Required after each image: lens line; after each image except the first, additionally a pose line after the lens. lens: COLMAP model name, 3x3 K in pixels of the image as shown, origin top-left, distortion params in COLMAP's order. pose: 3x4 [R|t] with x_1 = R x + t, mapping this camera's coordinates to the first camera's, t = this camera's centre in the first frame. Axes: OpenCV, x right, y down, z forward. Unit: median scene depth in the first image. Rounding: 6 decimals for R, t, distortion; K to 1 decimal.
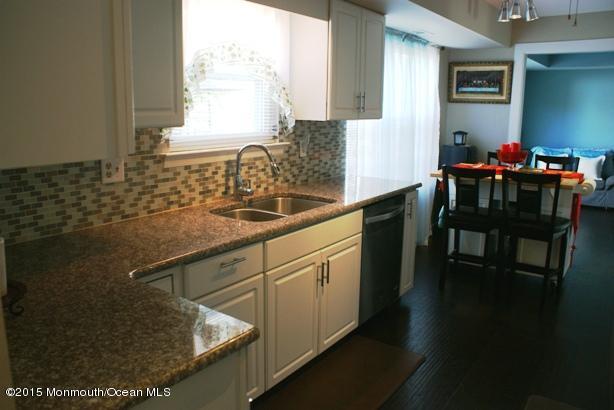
lens RADIAL K [[485.1, 0, 305.6], [0, 485.1, 205.6], [0, 0, 1]] dist [-0.125503, 0.099760]
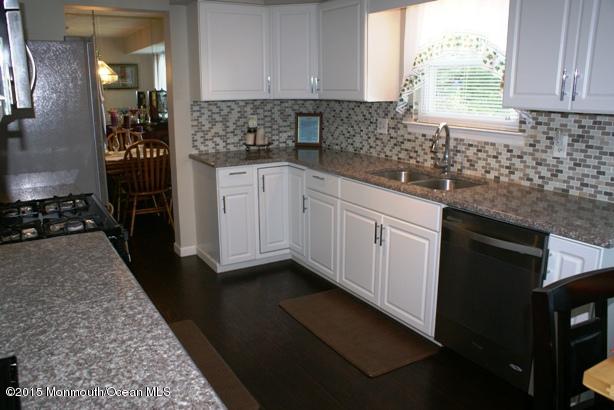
lens RADIAL K [[485.1, 0, 307.7], [0, 485.1, 202.8], [0, 0, 1]] dist [-0.125503, 0.099760]
pose [[-0.401019, 0.201246, -0.893691, 1.116484], [-0.190585, 0.935896, 0.296270, -0.237899], [0.896025, 0.289134, -0.336958, 1.212042]]
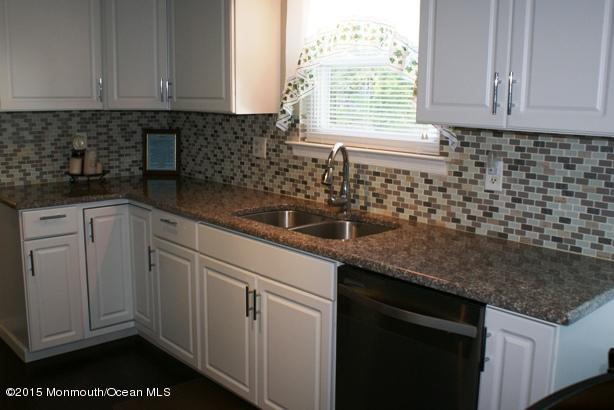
lens RADIAL K [[613.1, 0, 305.2], [0, 613.1, 207.1], [0, 0, 1]] dist [-0.122272, 0.000000]
pose [[-0.214656, 0.157404, -0.963923, 0.967740], [-0.218693, 0.954123, 0.204505, -0.237744], [0.951891, 0.254701, -0.170385, 1.214049]]
